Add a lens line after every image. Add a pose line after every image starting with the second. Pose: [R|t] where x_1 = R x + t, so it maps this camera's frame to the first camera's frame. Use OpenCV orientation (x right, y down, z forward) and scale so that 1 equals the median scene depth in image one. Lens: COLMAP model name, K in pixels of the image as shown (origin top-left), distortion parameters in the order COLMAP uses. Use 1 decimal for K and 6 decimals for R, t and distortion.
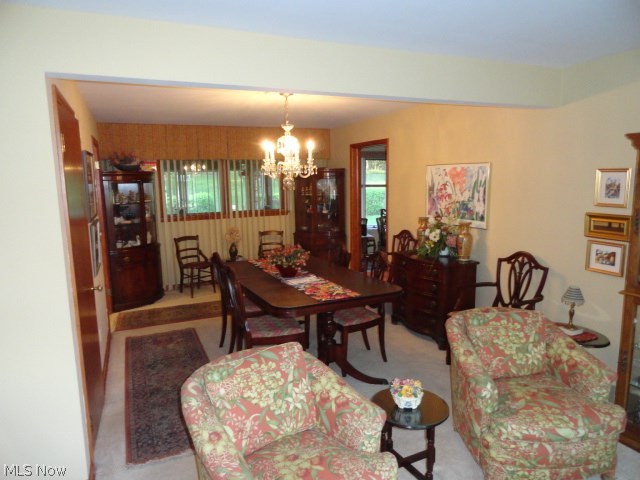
lens RADIAL K [[436.8, 0, 320.9], [0, 436.8, 243.4], [0, 0, 1]] dist [0.001725, -0.000360]
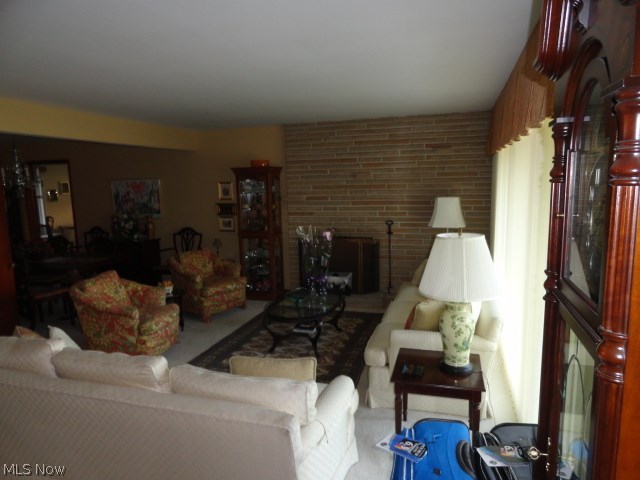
lens RADIAL K [[436.8, 0, 321.0], [0, 436.8, 241.5], [0, 0, 1]] dist [0.001725, -0.000360]
pose [[0.648696, -0.105095, 0.753756, -0.638220], [0.130138, 0.991150, 0.026195, 0.116947], [-0.749838, 0.081100, 0.656632, -0.702509]]
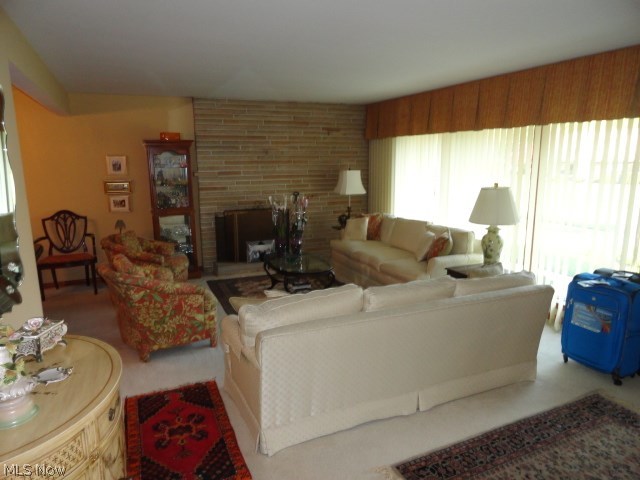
lens RADIAL K [[436.8, 0, 319.0], [0, 436.8, 240.8], [0, 0, 1]] dist [0.001725, -0.000360]
pose [[0.004830, -0.170486, 0.985348, -1.179814], [0.161208, 0.972604, 0.167491, 0.012147], [-0.986909, 0.158037, 0.032181, 0.114835]]
